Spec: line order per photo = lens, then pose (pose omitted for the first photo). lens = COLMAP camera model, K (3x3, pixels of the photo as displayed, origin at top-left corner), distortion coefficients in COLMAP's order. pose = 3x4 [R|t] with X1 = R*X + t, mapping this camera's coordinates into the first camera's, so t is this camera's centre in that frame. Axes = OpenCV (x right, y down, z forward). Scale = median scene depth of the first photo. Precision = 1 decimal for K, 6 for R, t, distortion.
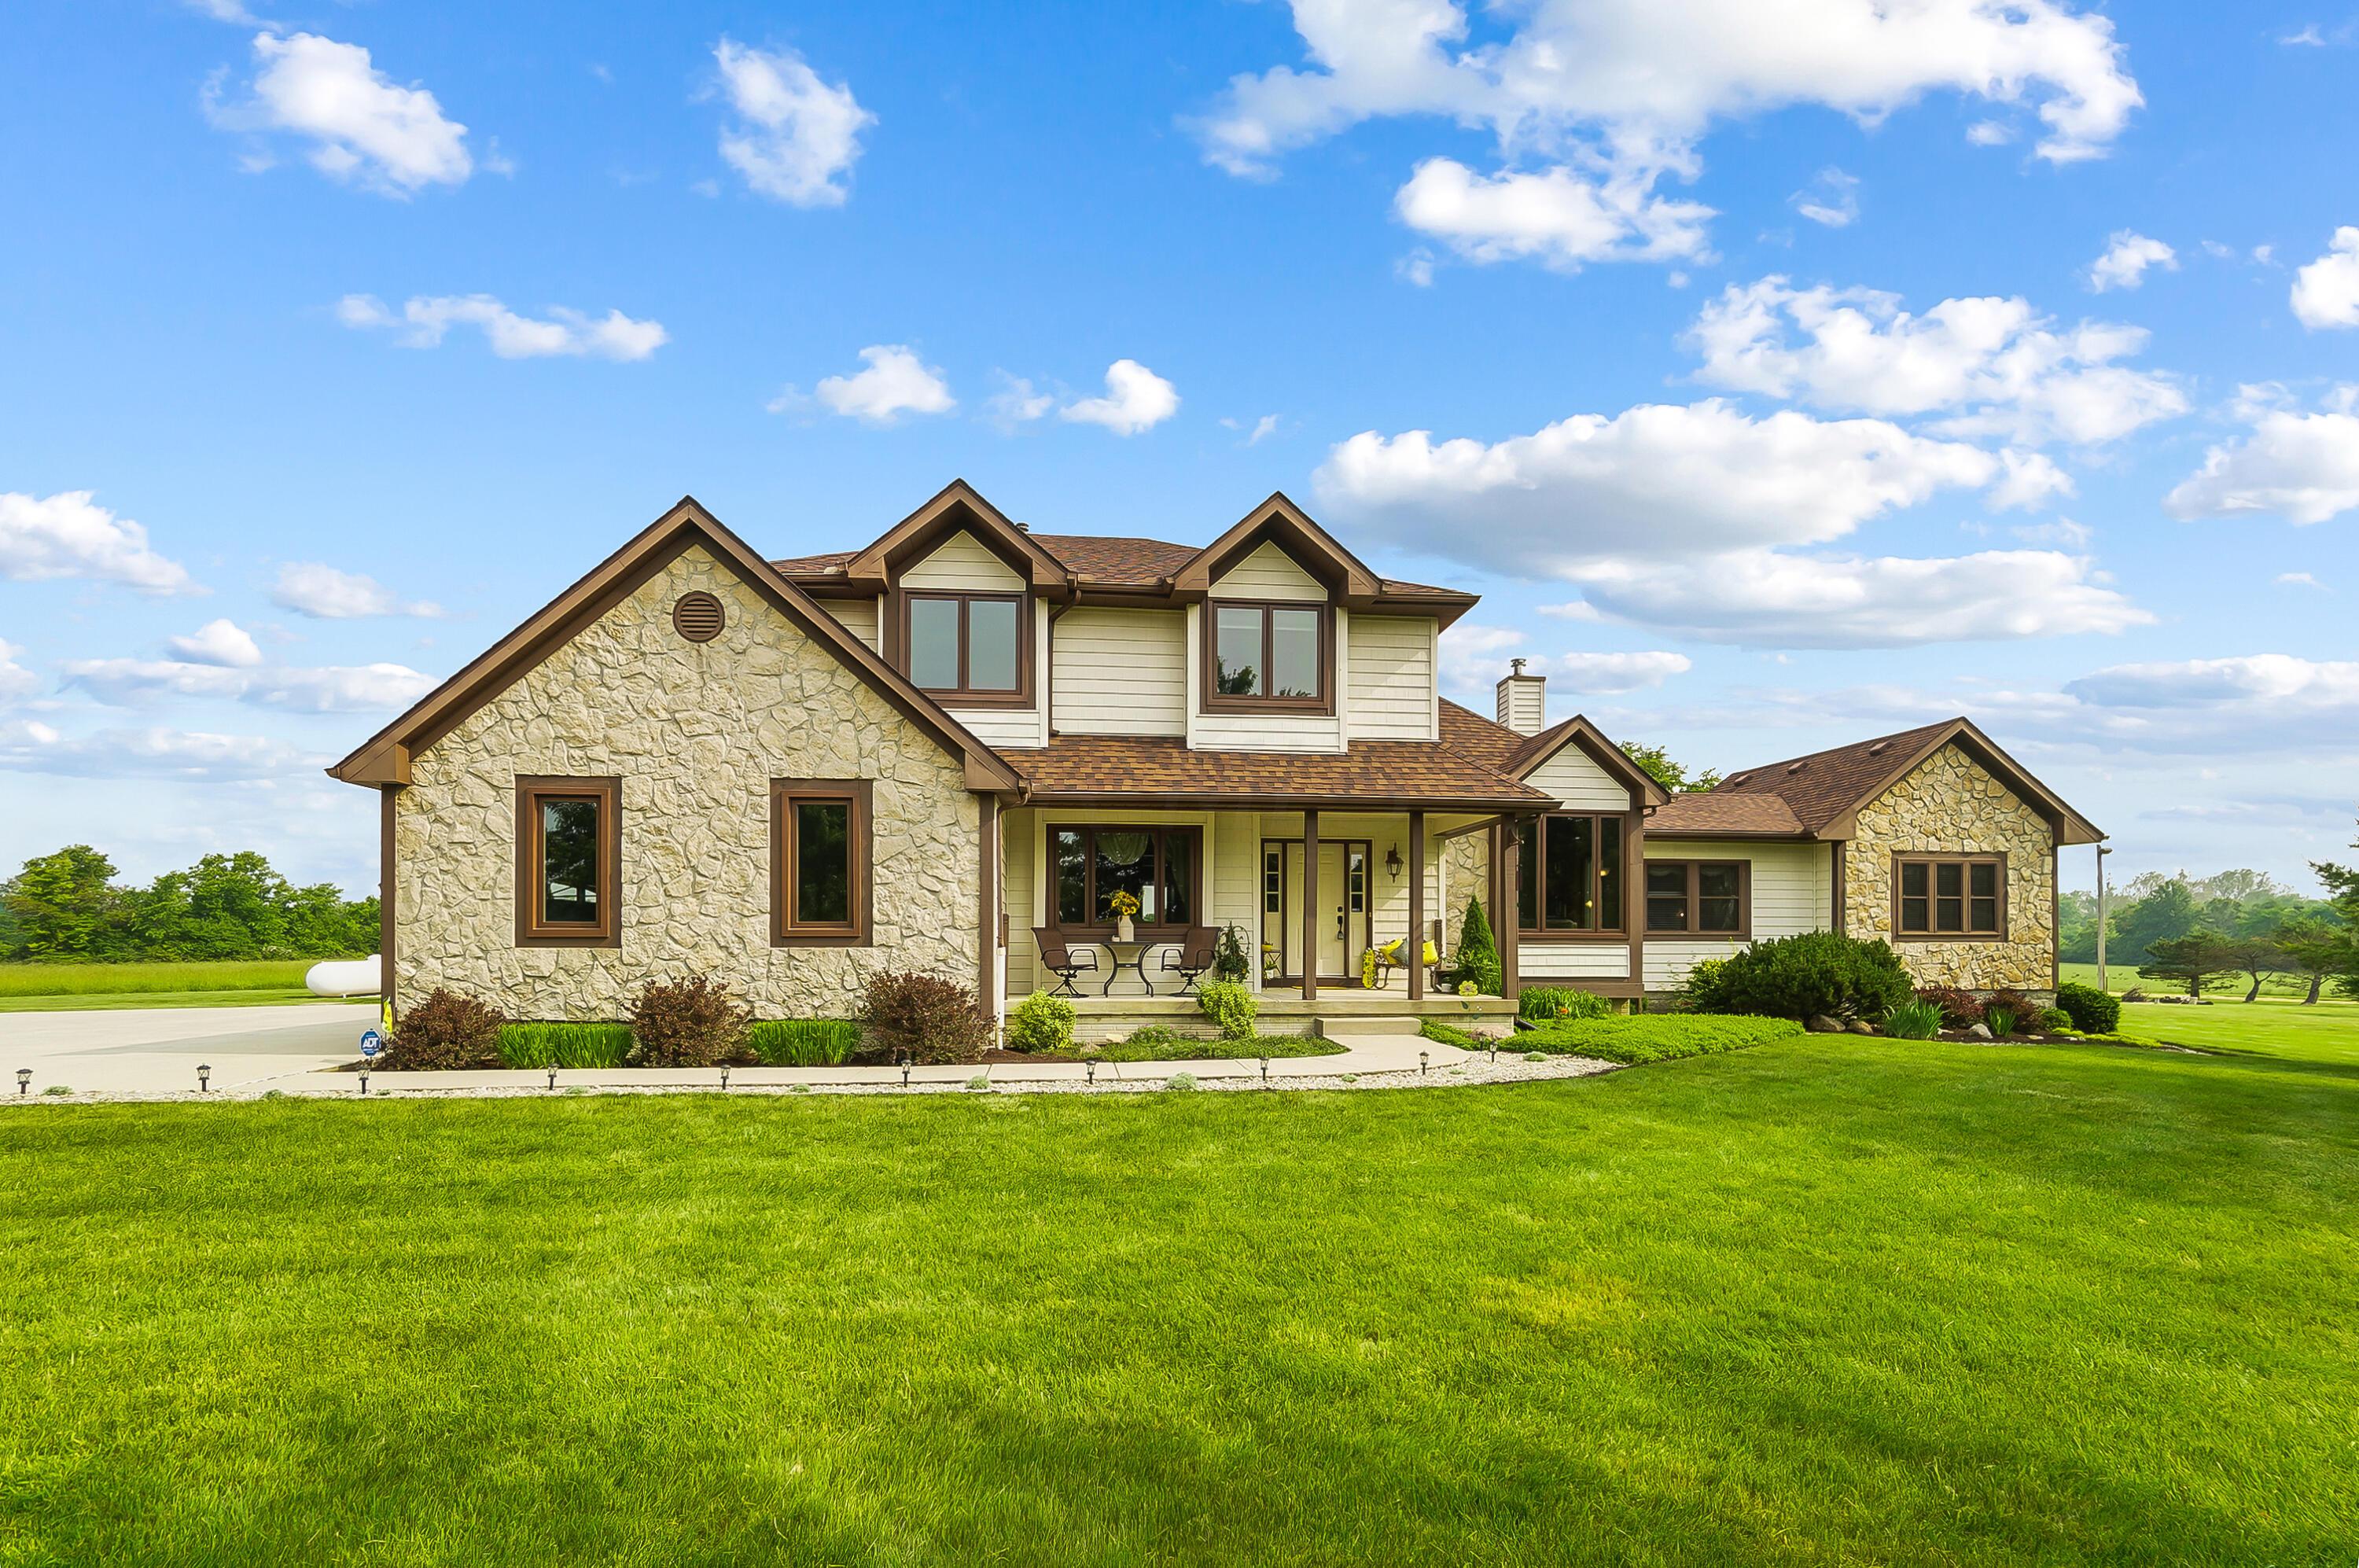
lens RADIAL K [[1036.2, 0, 1194.1], [0, 1036.2, 933.3], [0, 0, 1]] dist [0.023519, -0.000357]
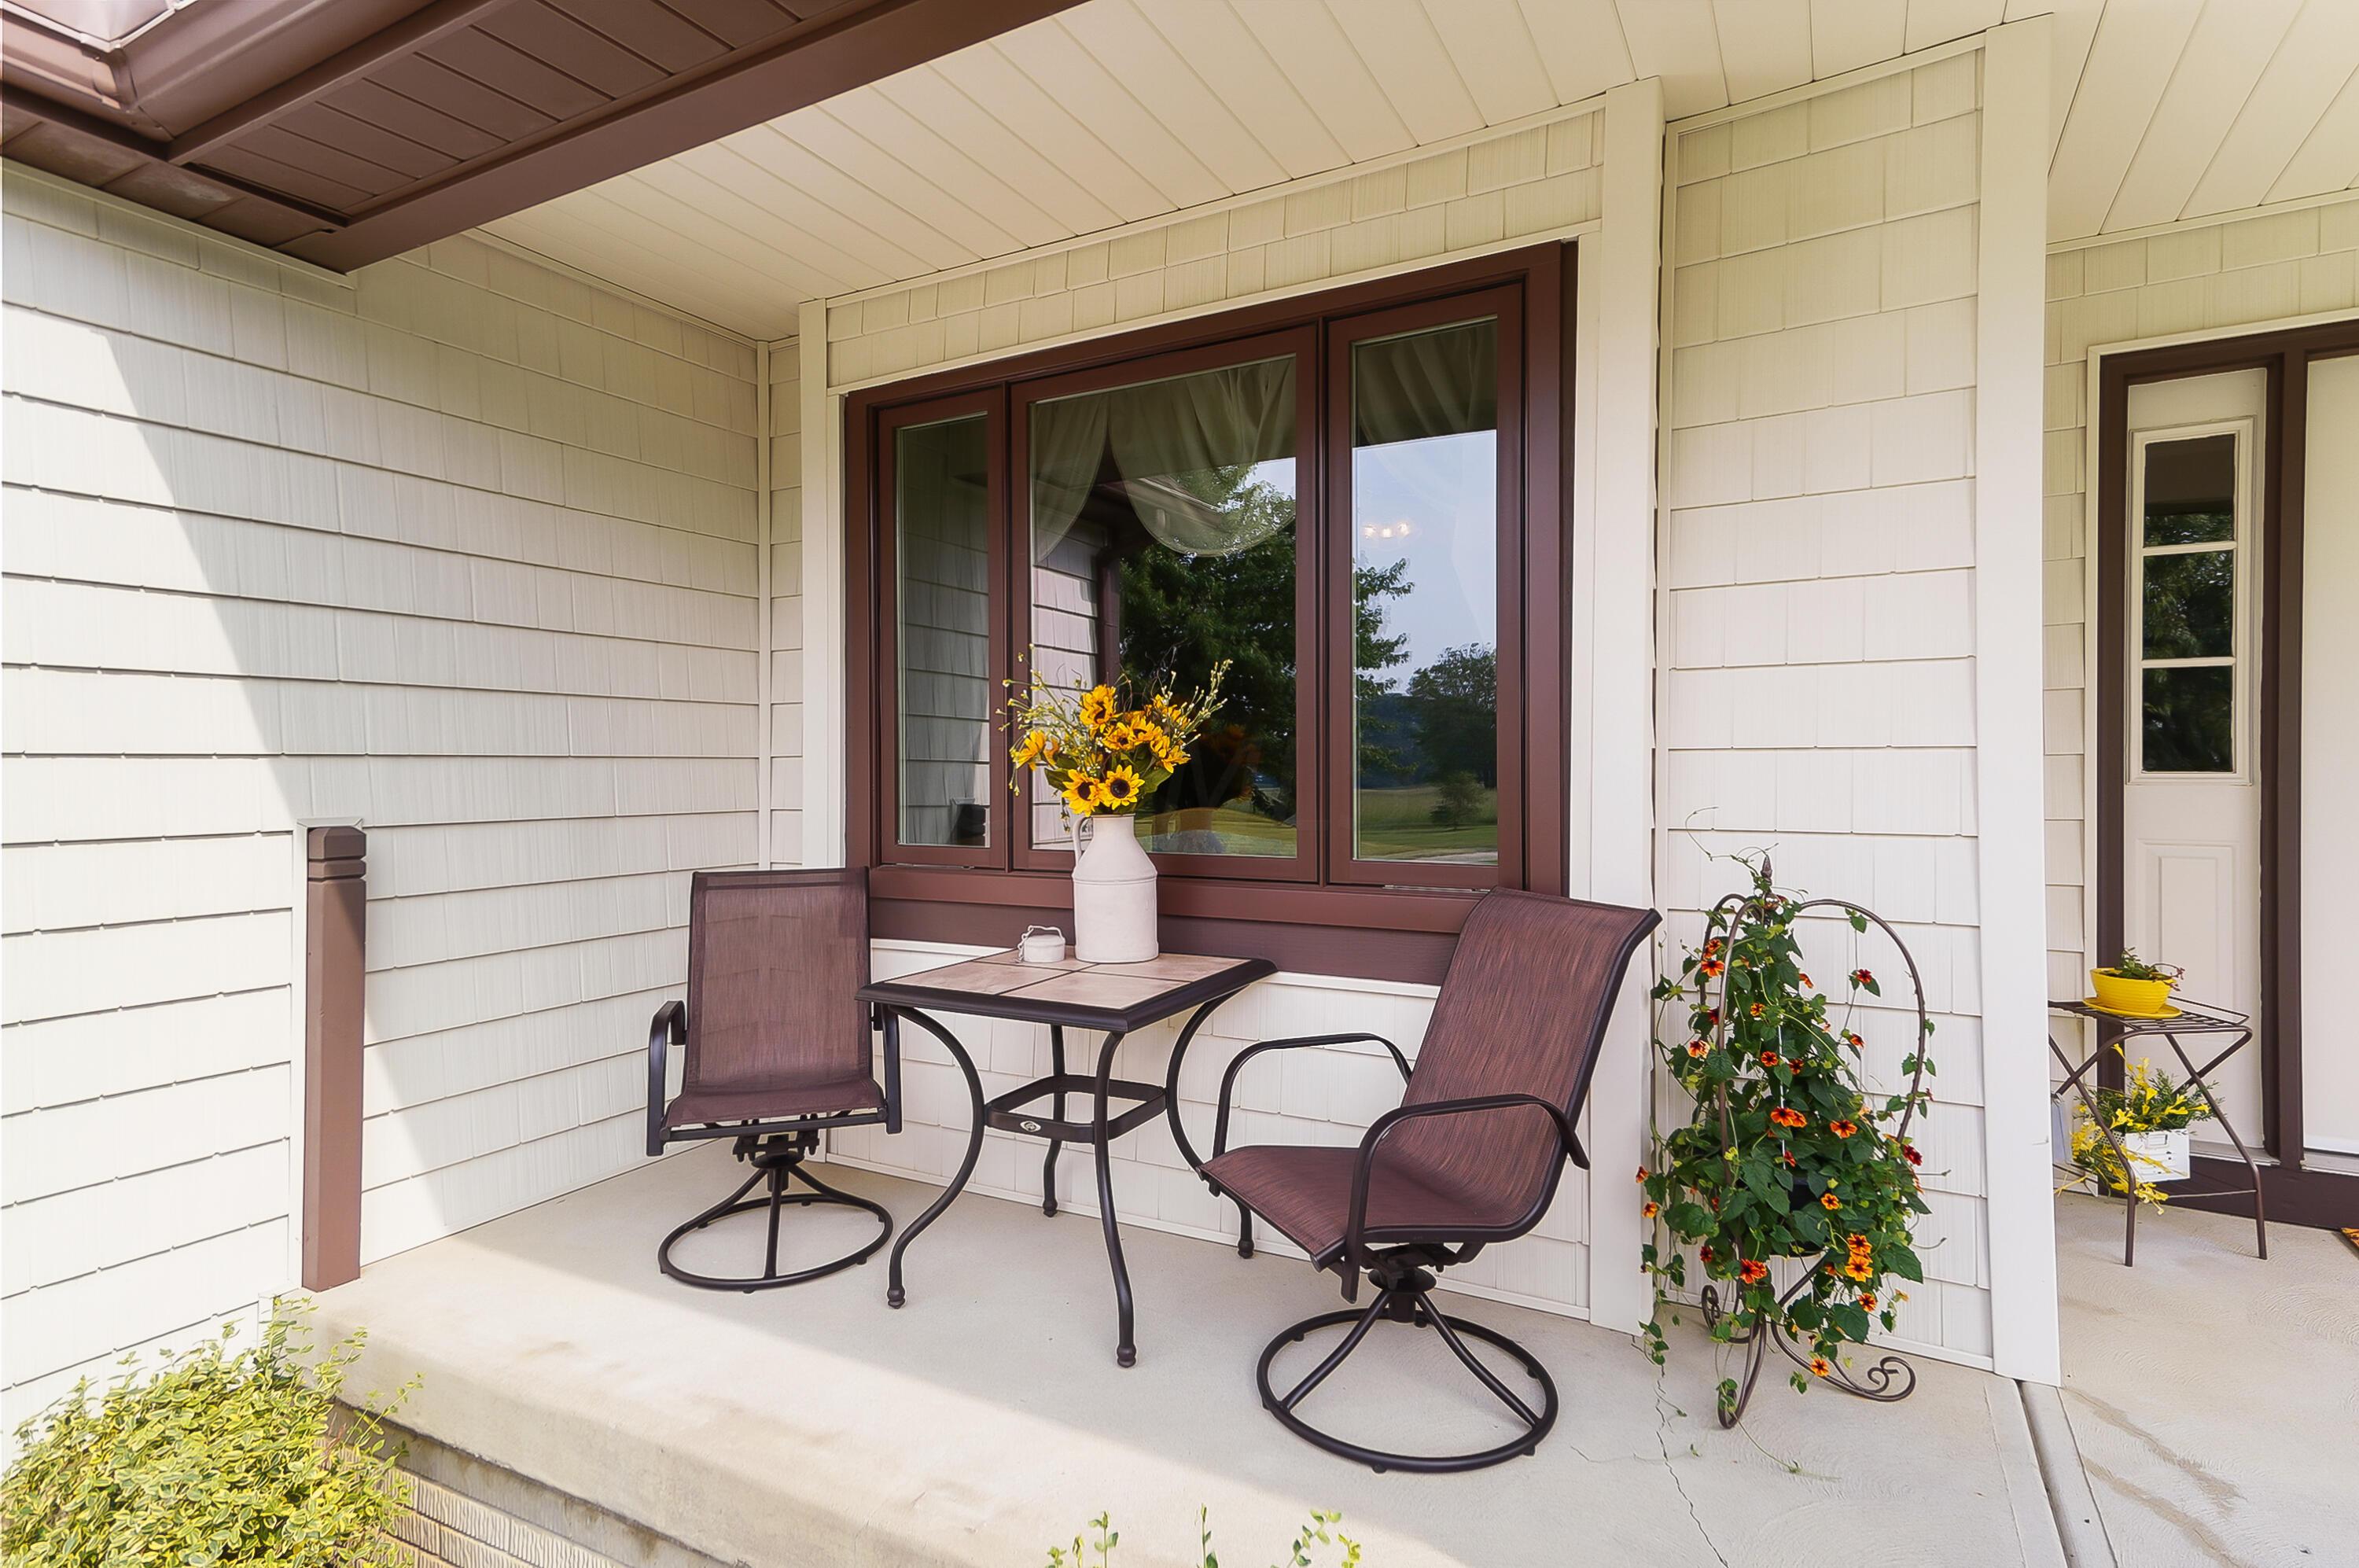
lens RADIAL K [[1211.2, 0, 1174.7], [0, 1211.2, 769.3], [0, 0, 1]] dist [0.040597, -0.000007]
pose [[0.813858, -0.001770, -0.581062, 0.069876], [0.007414, 0.999946, 0.007339, -0.027320], [0.581017, -0.010280, 0.813826, 0.858561]]
